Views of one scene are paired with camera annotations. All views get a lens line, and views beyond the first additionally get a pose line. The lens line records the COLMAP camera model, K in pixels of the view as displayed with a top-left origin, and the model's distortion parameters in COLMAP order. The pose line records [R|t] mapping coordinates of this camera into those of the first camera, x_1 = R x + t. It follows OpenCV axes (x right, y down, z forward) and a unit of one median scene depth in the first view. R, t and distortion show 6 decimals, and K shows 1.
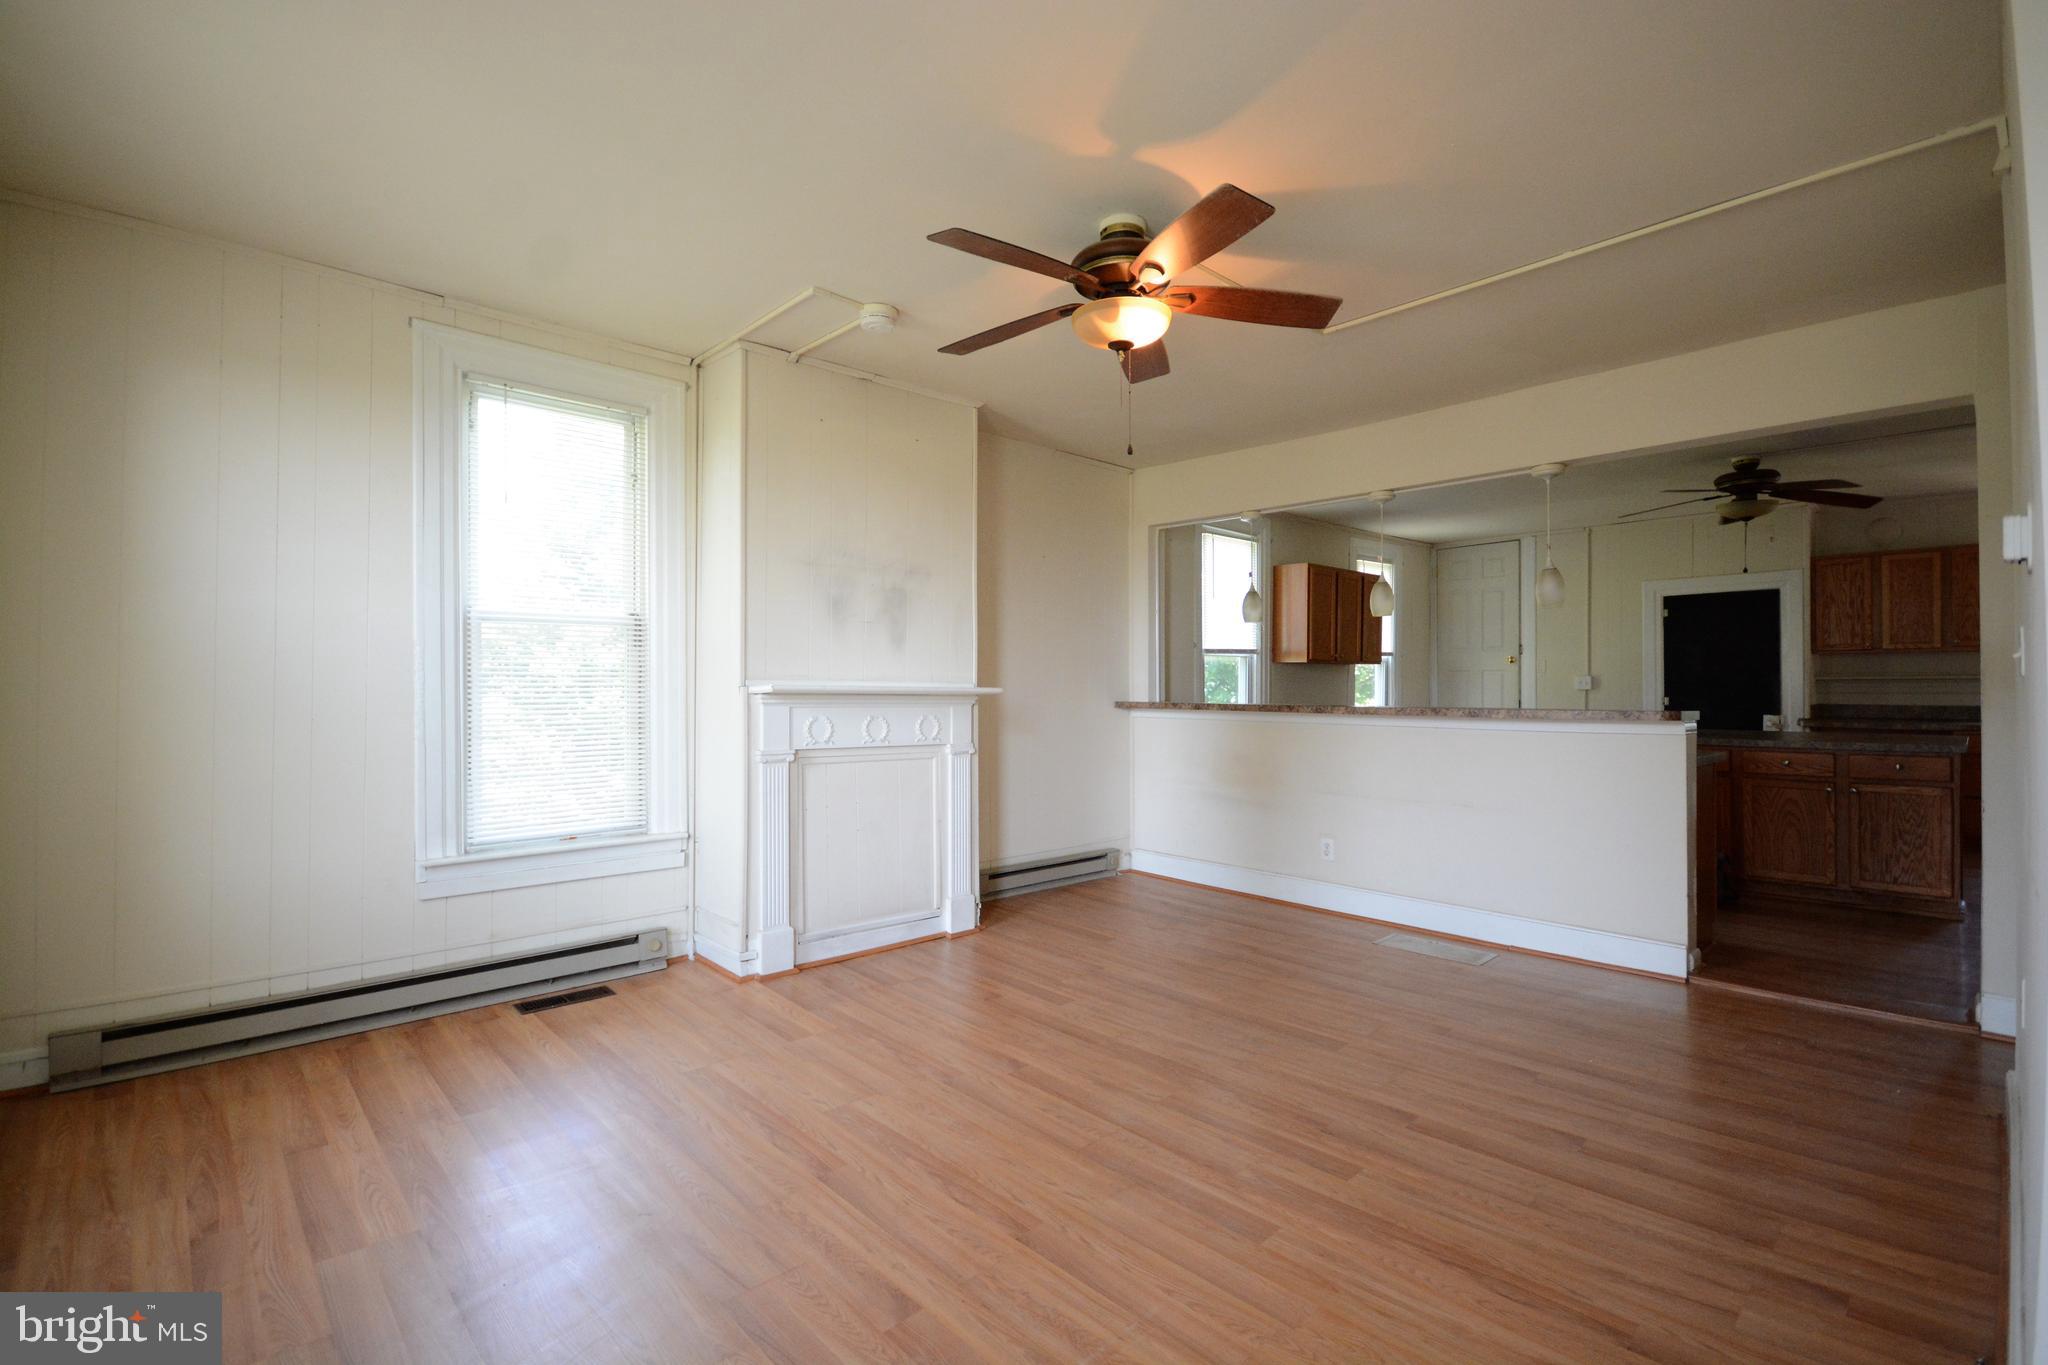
lens RADIAL K [[917.1, 0, 1017.9], [0, 917.1, 699.2], [0, 0, 1]] dist [-0.003141, -0.000986]
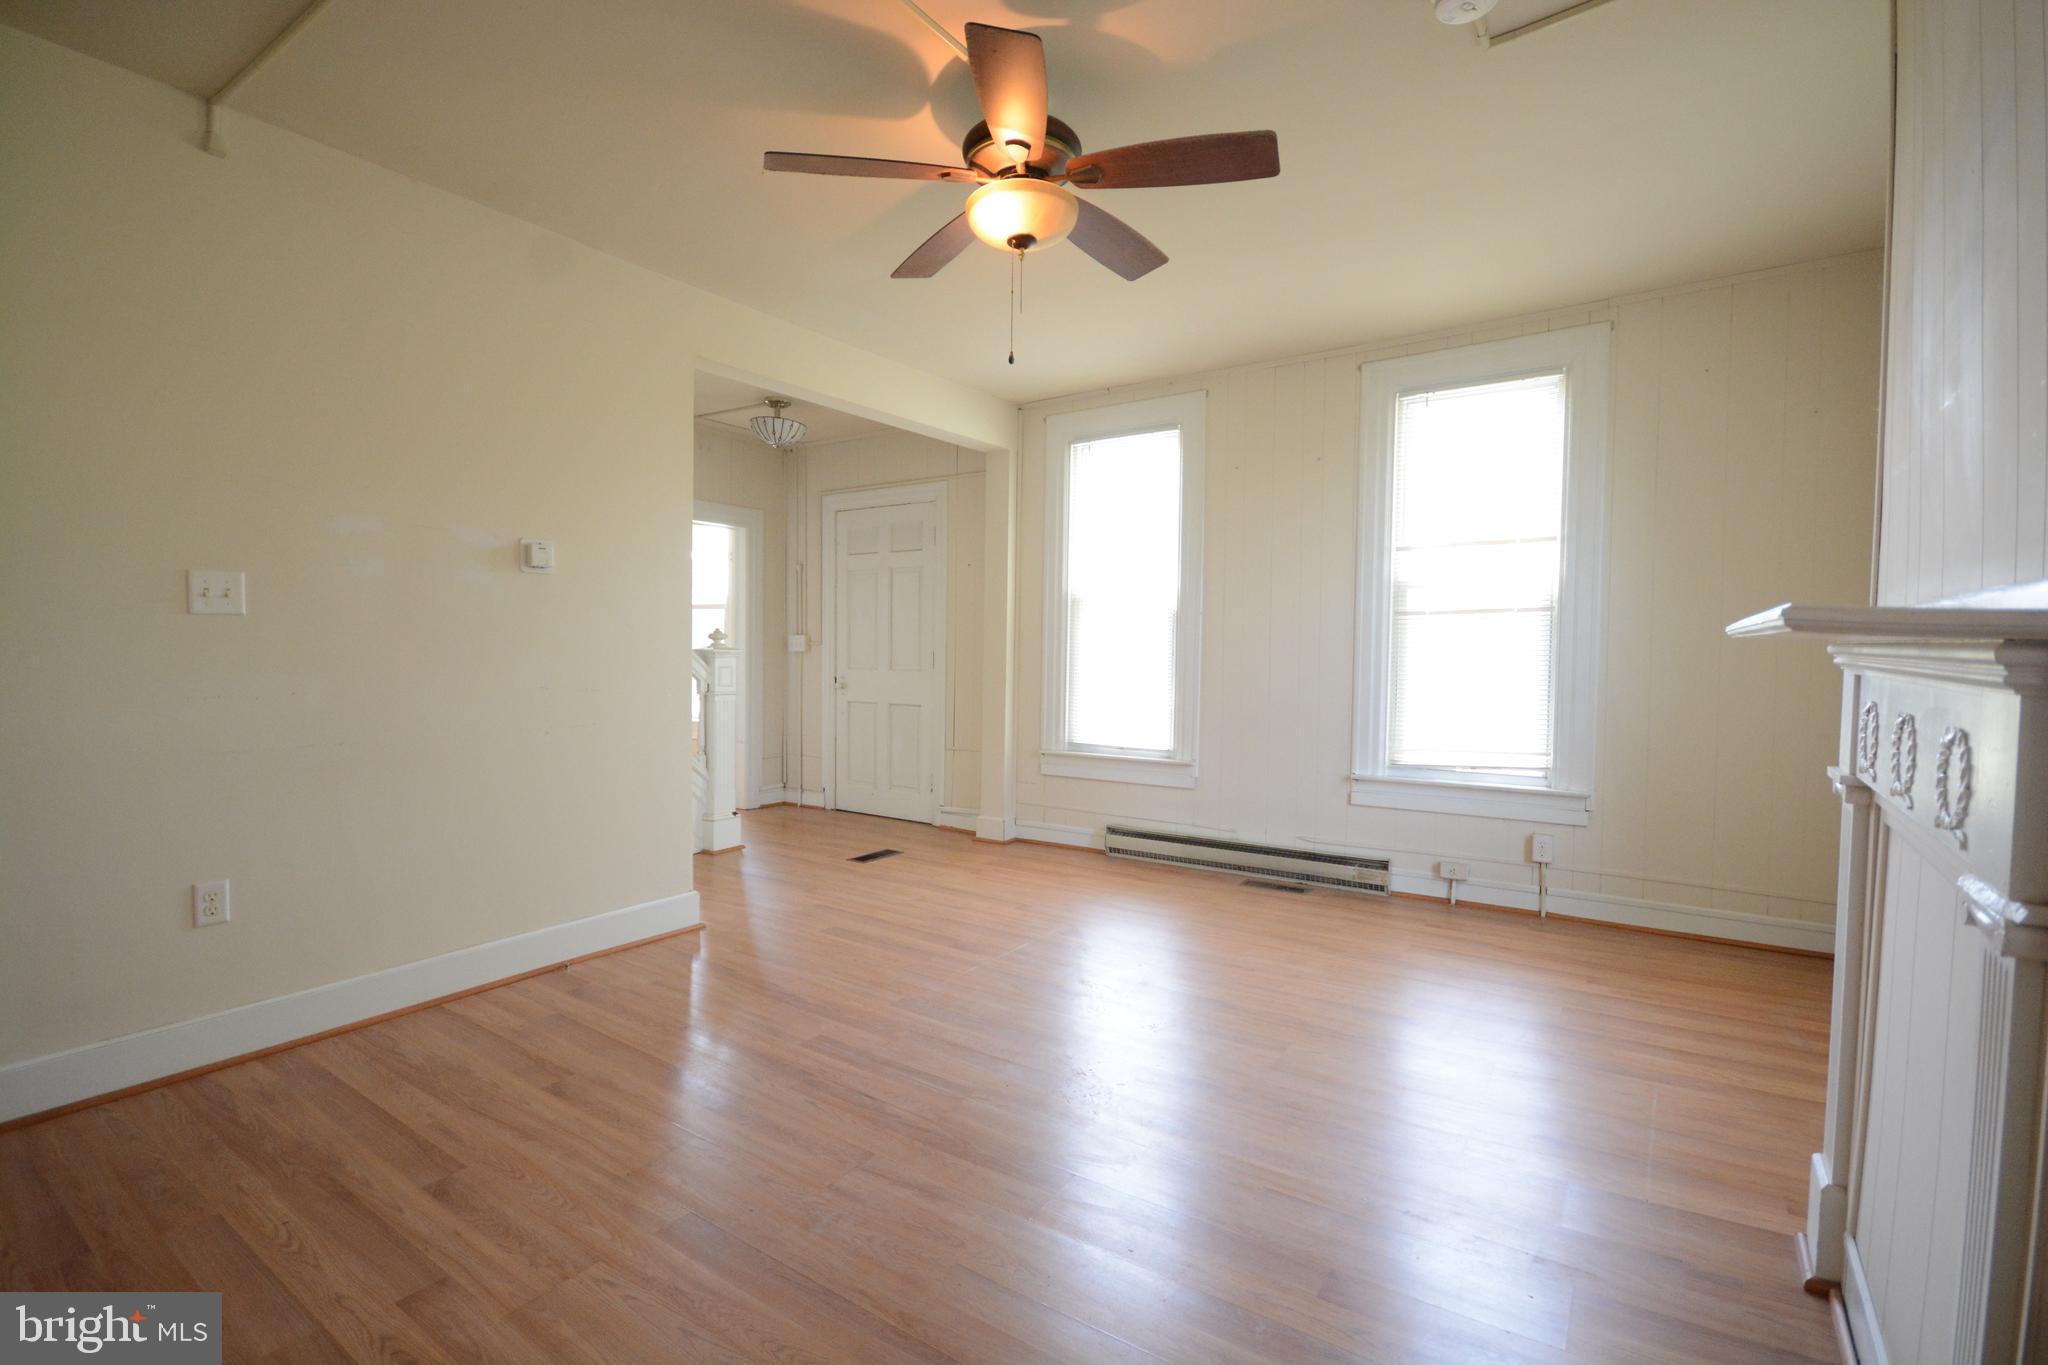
lens RADIAL K [[920.9, 0, 1019.3], [0, 920.9, 674.1], [0, 0, 1]] dist [0.007563, -0.001772]
pose [[-0.977650, -0.005877, -0.210157, 0.206783], [-0.014908, 0.999031, 0.041416, -0.006179], [0.209710, 0.043623, -0.976790, 1.276139]]
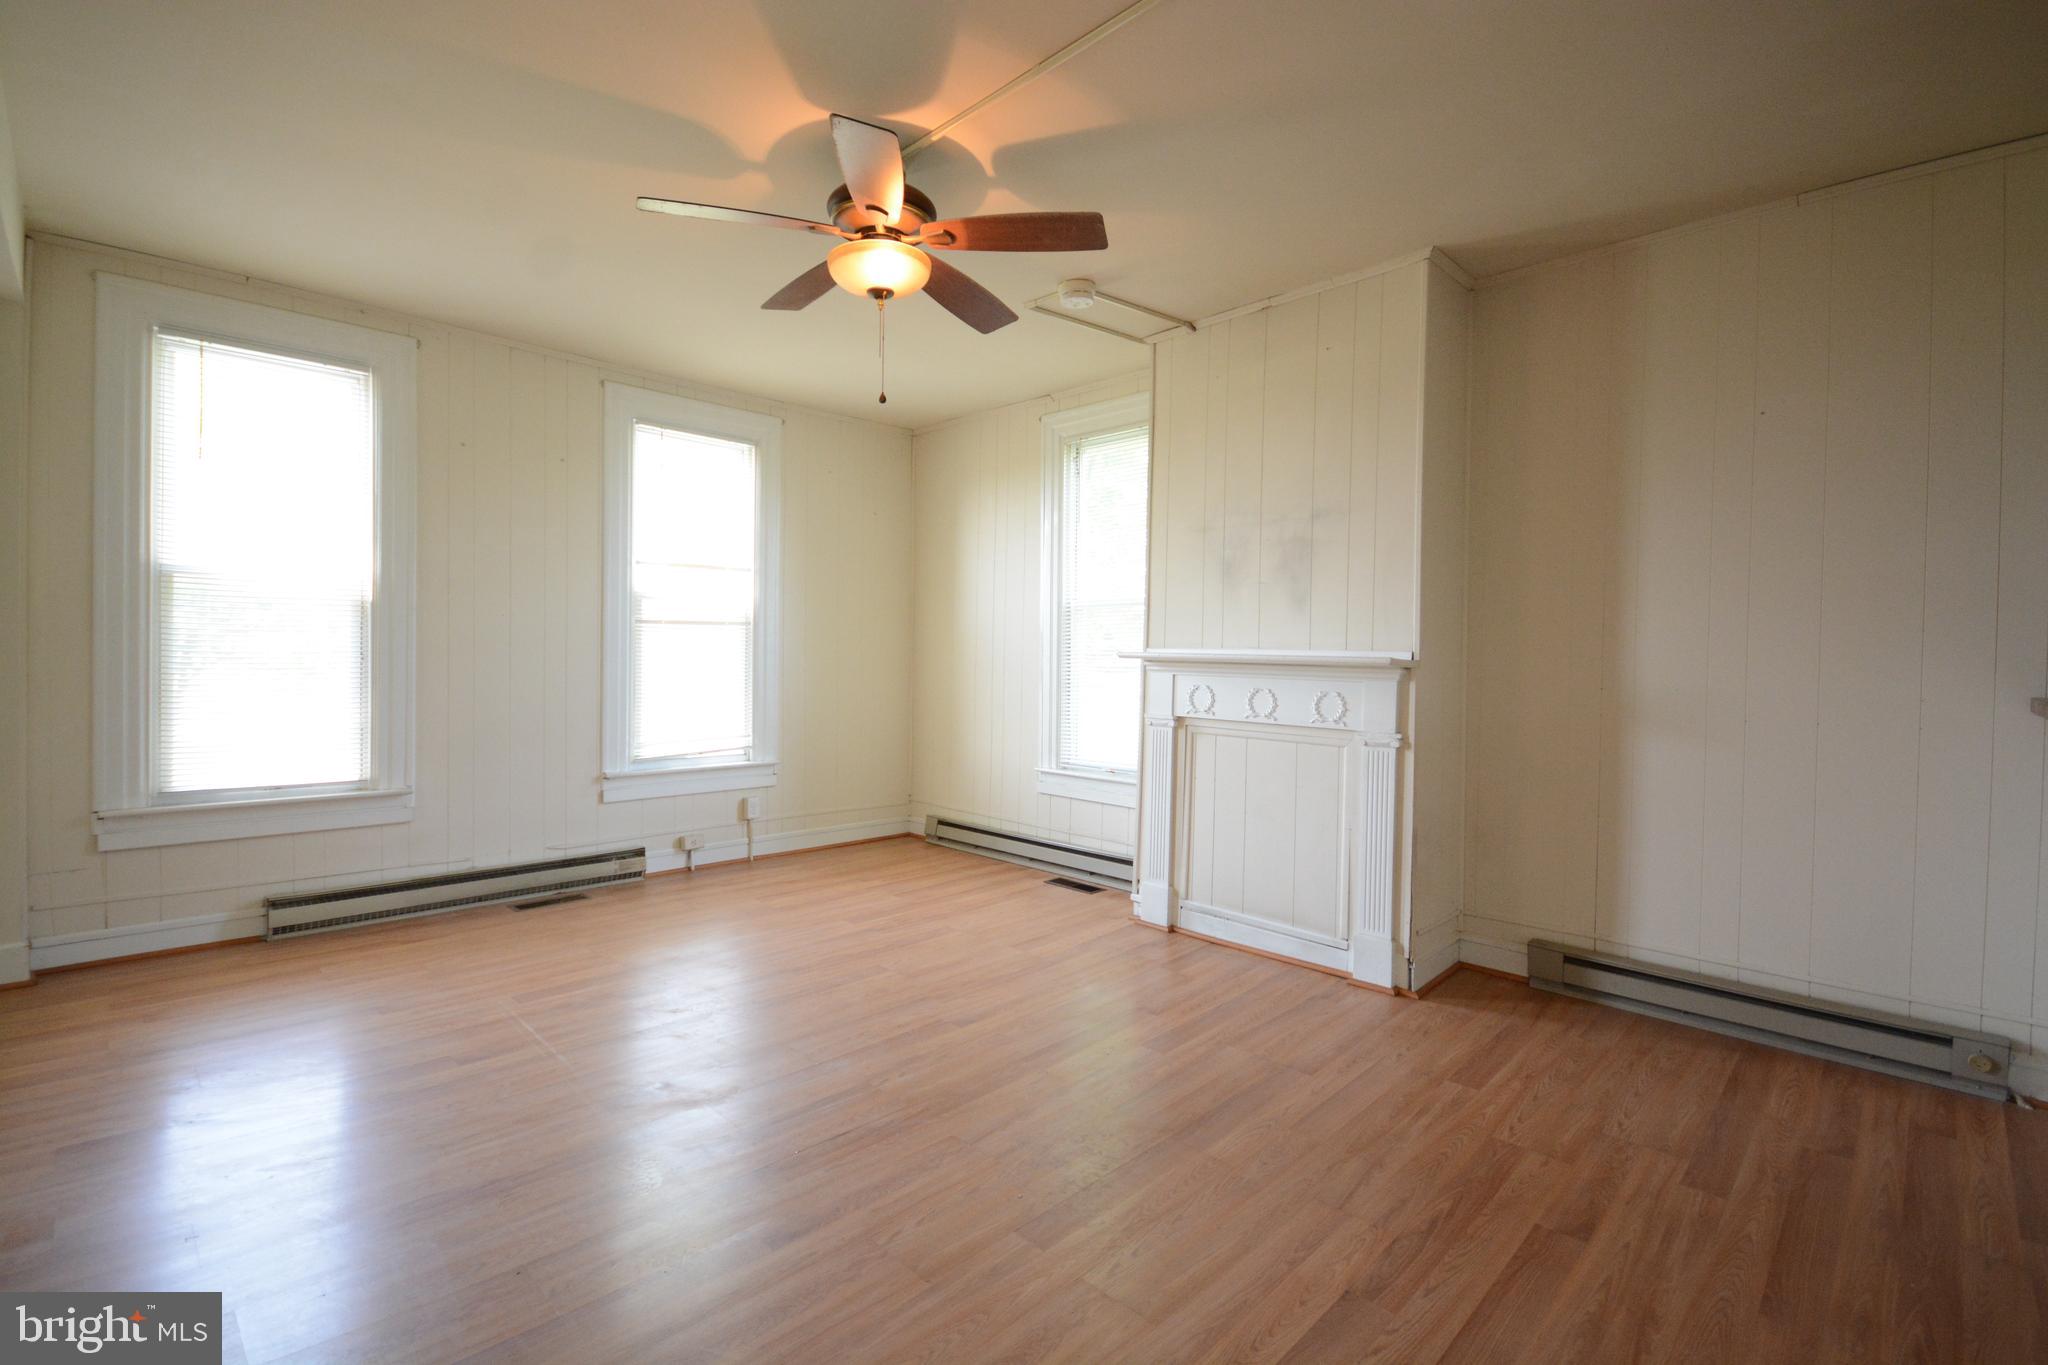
lens RADIAL K [[920.9, 0, 1017.8], [0, 920.9, 672.4], [0, 0, 1]] dist [0.007563, -0.001772]
pose [[0.024694, 0.007017, -0.999670, 0.751514], [-0.030846, 0.999505, 0.006254, 0.004614], [0.999219, 0.030682, 0.024898, 0.759251]]
